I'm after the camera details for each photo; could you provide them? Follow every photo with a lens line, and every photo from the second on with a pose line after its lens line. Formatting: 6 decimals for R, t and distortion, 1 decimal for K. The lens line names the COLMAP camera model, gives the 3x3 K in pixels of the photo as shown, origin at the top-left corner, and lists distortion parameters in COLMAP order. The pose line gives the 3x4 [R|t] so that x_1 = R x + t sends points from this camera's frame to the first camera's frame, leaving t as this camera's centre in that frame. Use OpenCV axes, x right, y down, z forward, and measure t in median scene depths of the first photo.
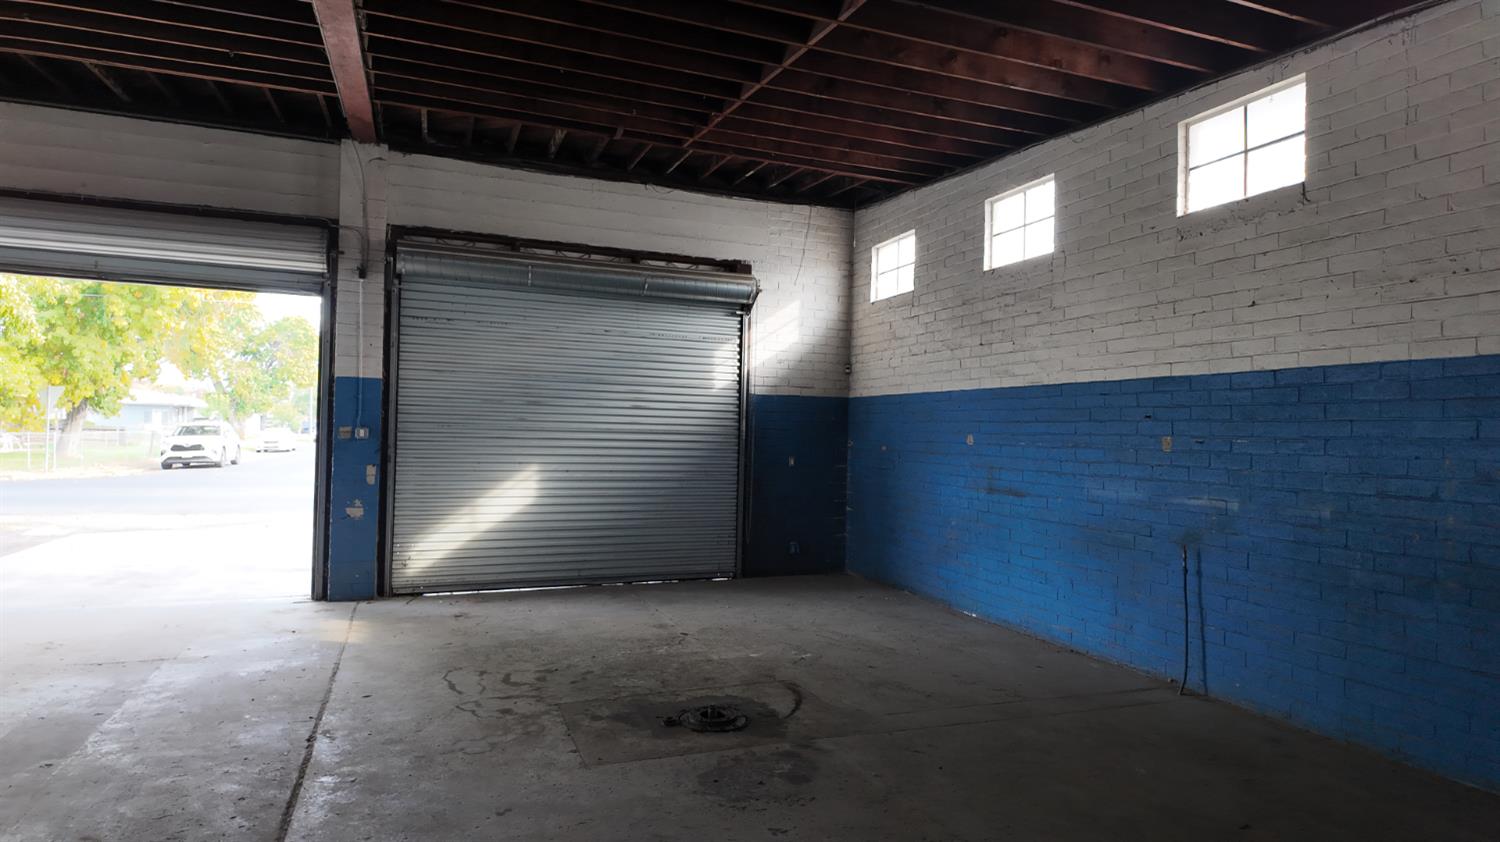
lens RADIAL K [[875.0, 0, 757.5], [0, 875.0, 421.3], [0, 0, 1]] dist [0.092294, -0.113199]
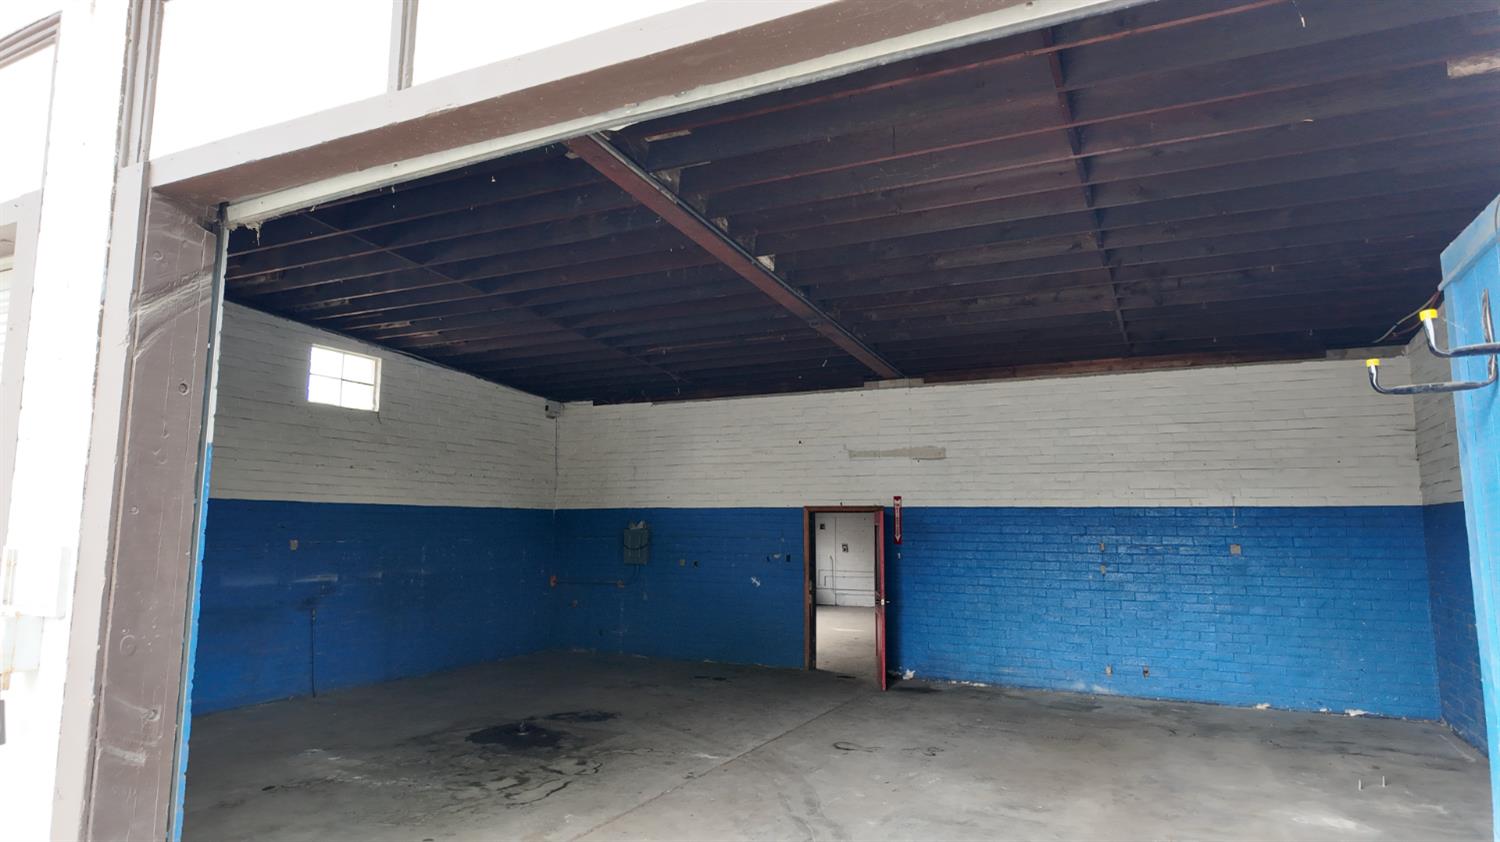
lens RADIAL K [[875.0, 0, 757.5], [0, 875.0, 421.3], [0, 0, 1]] dist [0.092294, -0.113199]
pose [[-0.668267, 0.068542, 0.740757, -1.398168], [-0.031286, 0.992276, -0.120039, -0.030798], [-0.743263, -0.103393, -0.660961, 1.620190]]
